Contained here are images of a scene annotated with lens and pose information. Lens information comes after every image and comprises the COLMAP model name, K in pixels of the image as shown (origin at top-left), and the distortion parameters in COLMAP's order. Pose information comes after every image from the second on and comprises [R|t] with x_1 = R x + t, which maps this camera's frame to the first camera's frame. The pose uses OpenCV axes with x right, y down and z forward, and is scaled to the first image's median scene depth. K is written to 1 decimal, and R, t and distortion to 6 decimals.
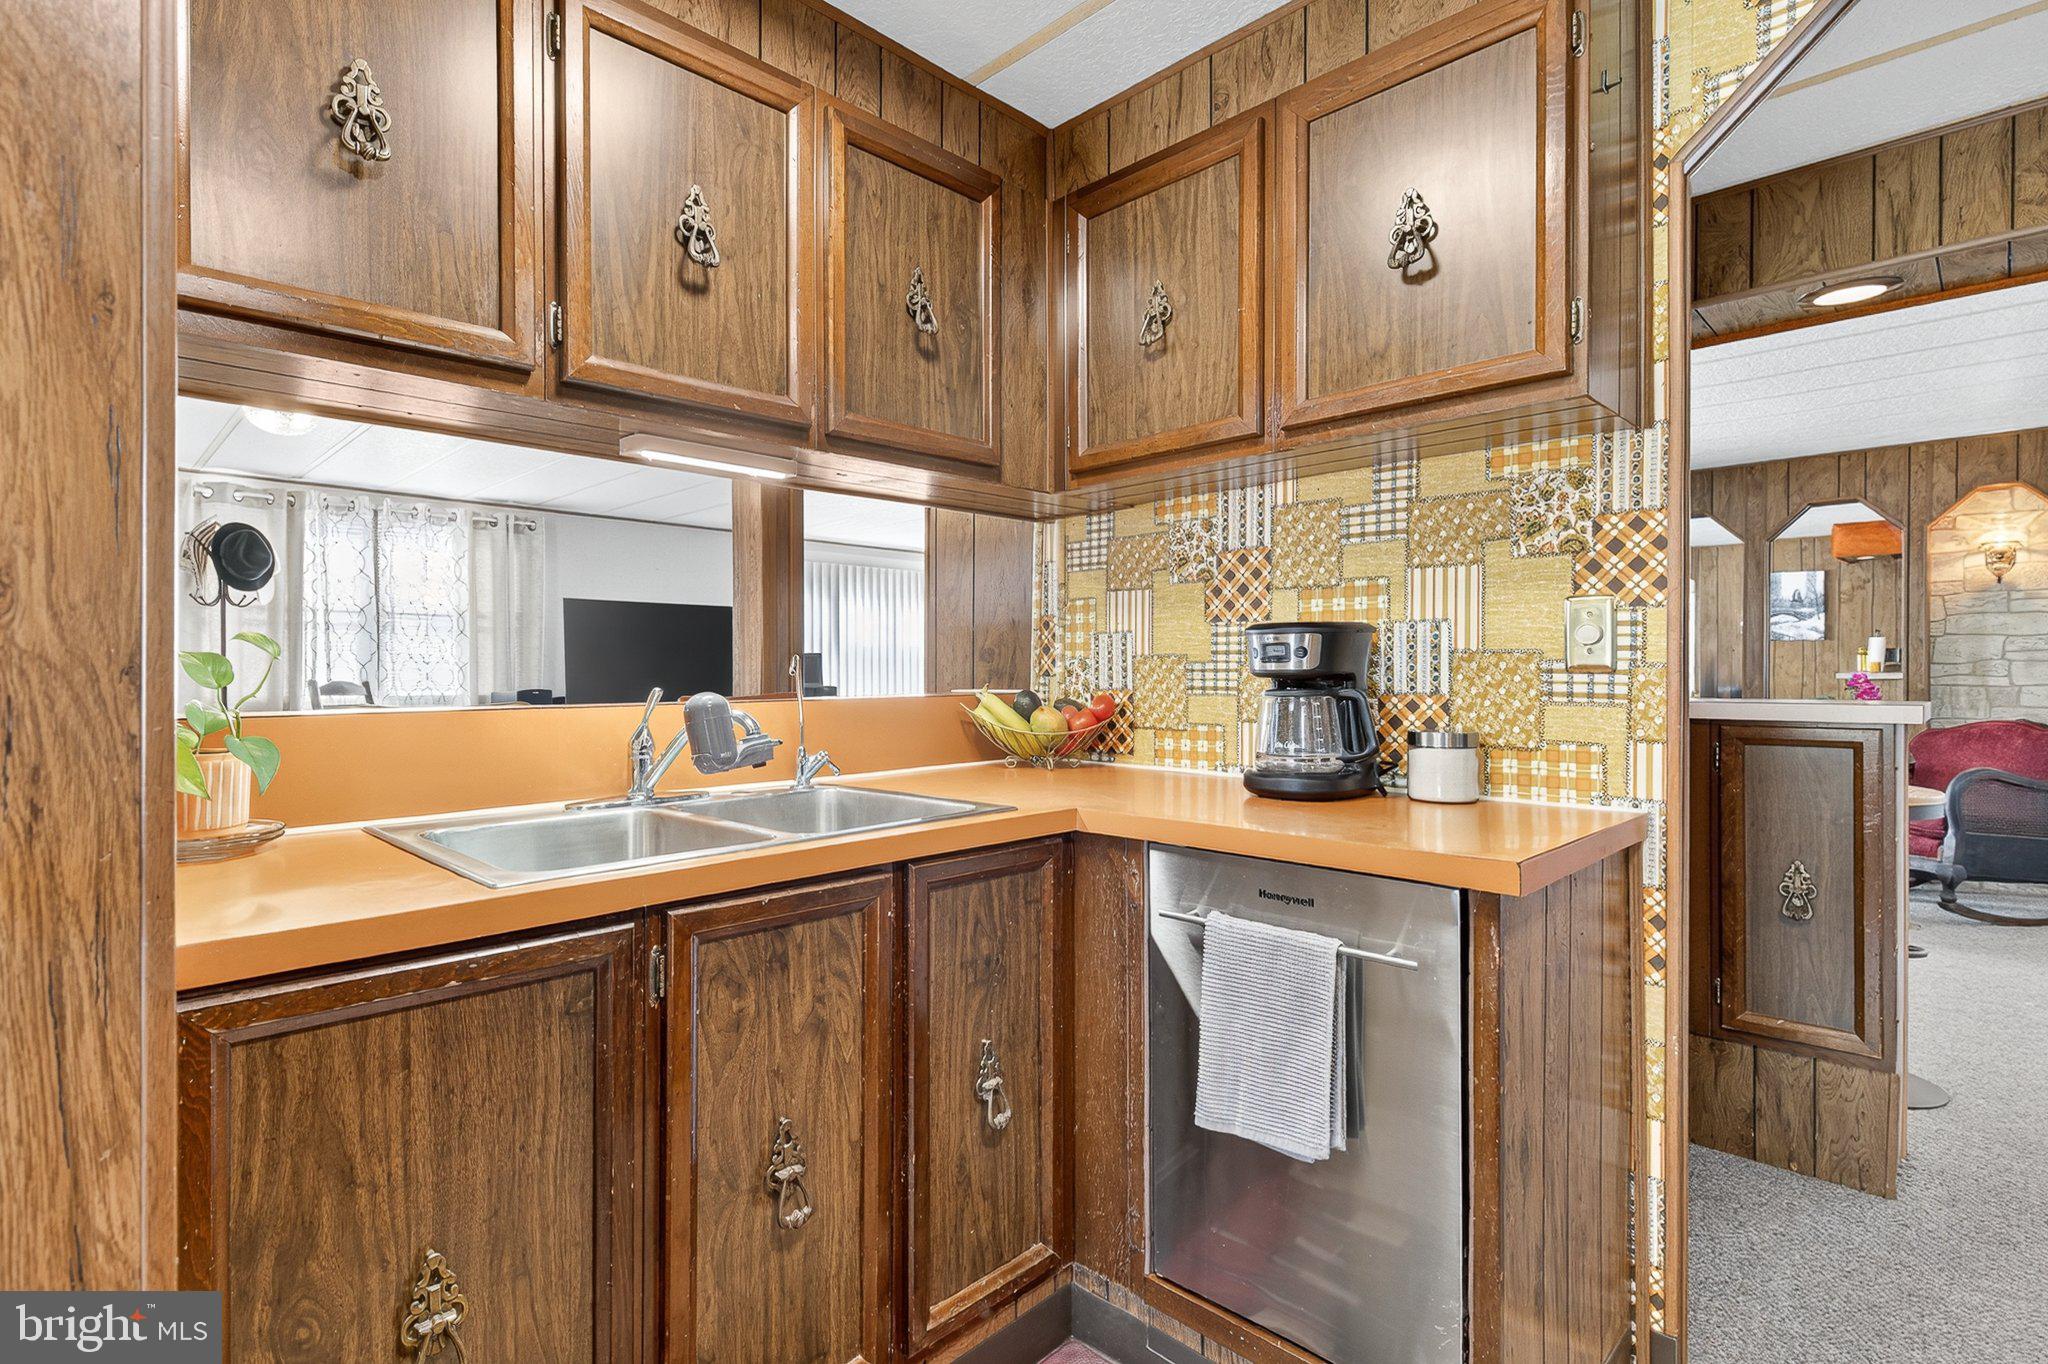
lens RADIAL K [[956.6, 0, 933.3], [0, 956.6, 681.9], [0, 0, 1]] dist [0.012825, -0.007315]
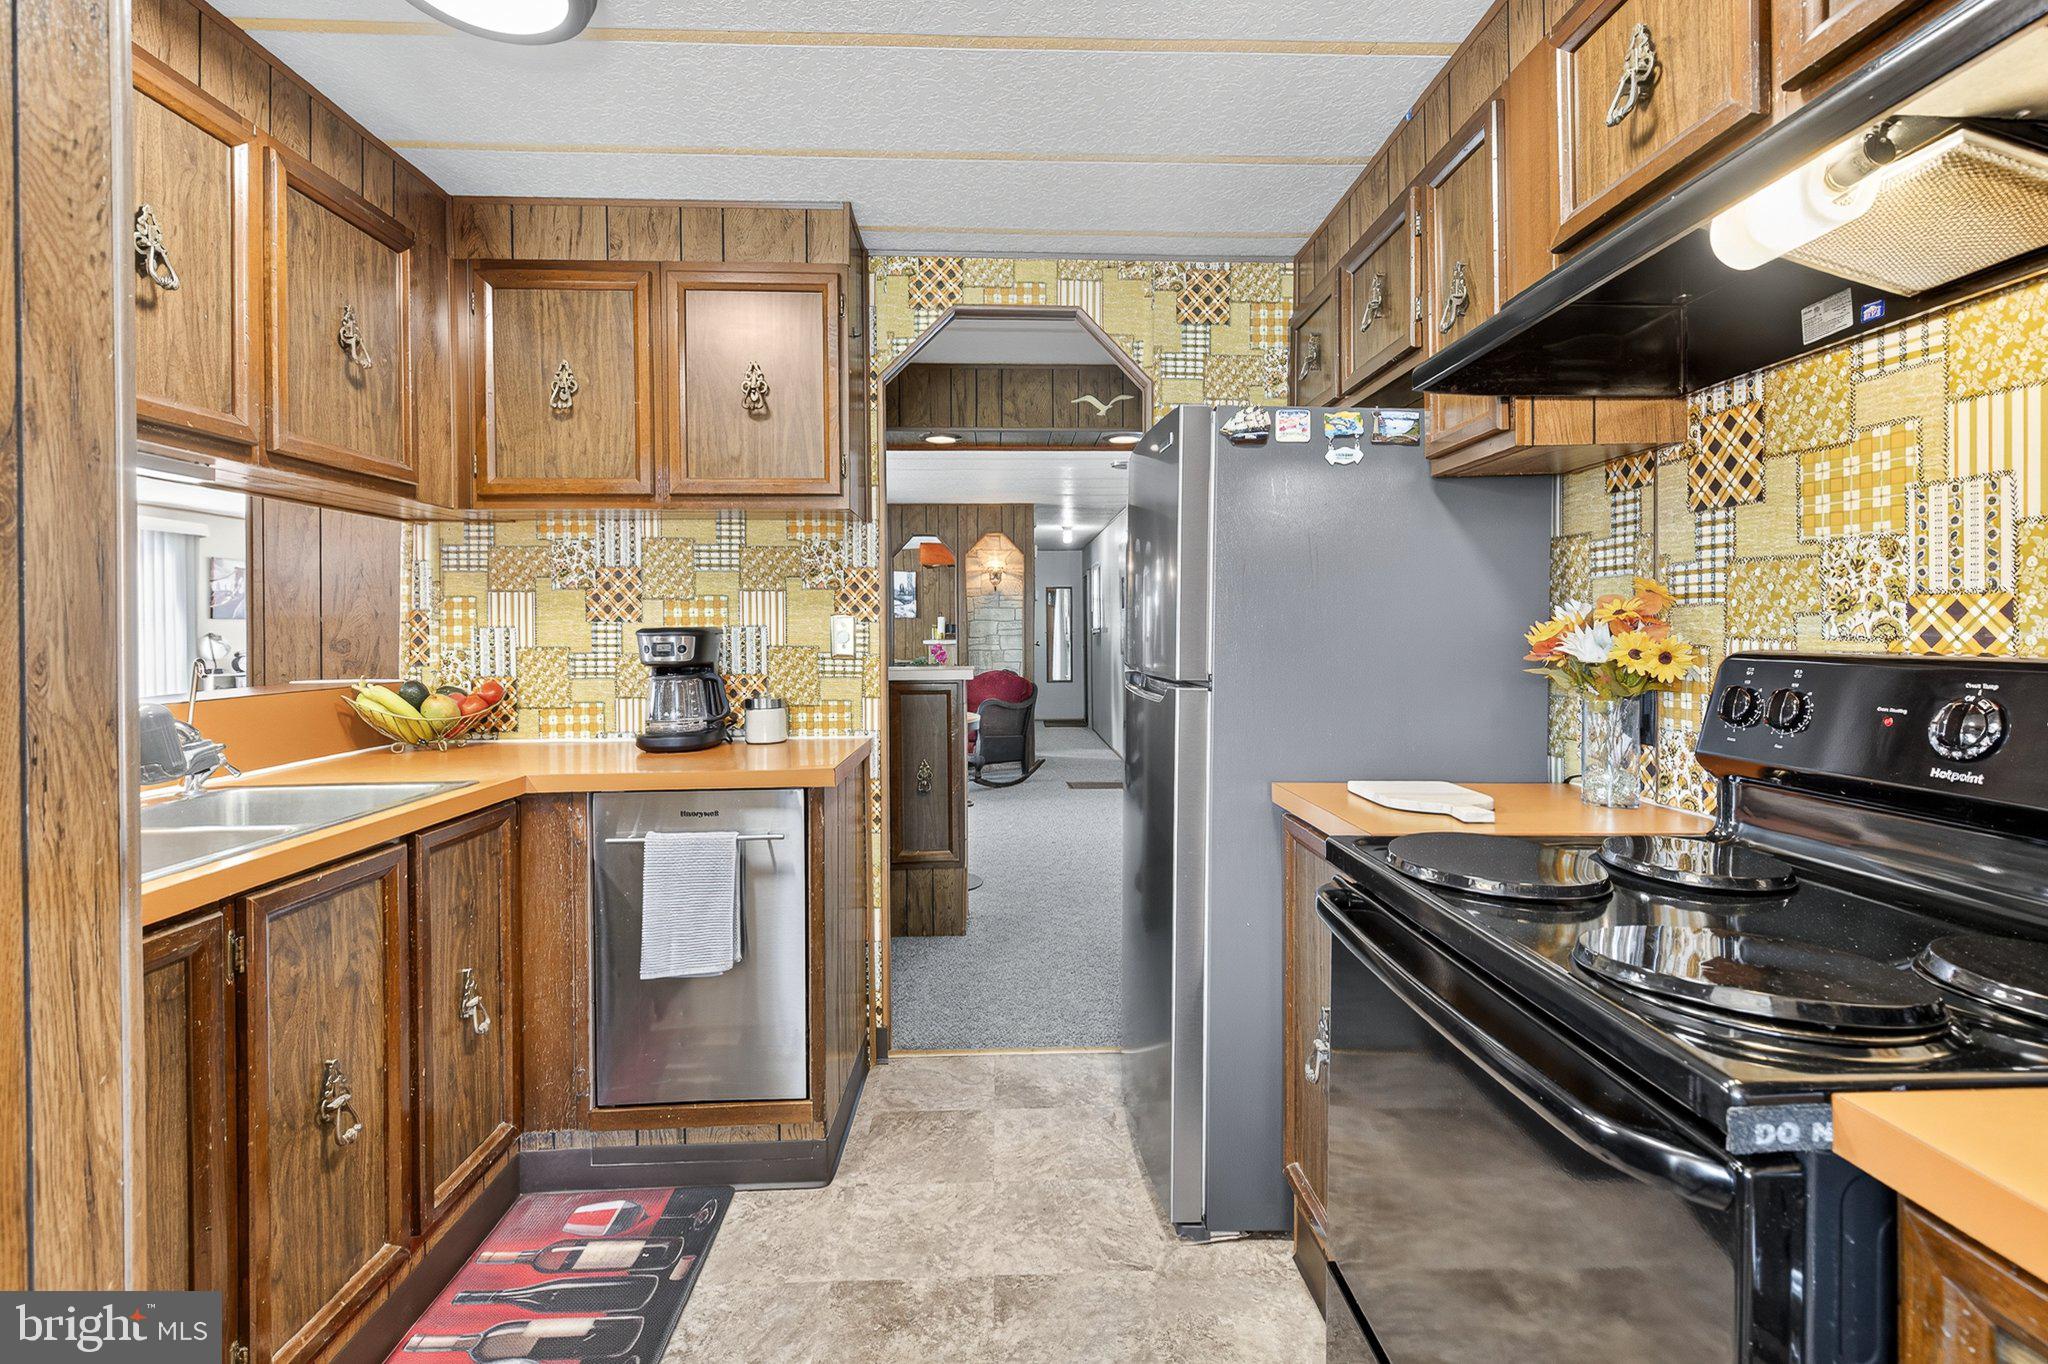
lens RADIAL K [[956.6, 0, 1035.3], [0, 956.6, 639.2], [0, 0, 1]] dist [0.012825, -0.007315]
pose [[0.634151, -0.009908, 0.773146, -0.407062], [0.011435, 0.999929, 0.003435, -0.046198], [-0.773125, 0.006663, 0.634219, -0.338218]]
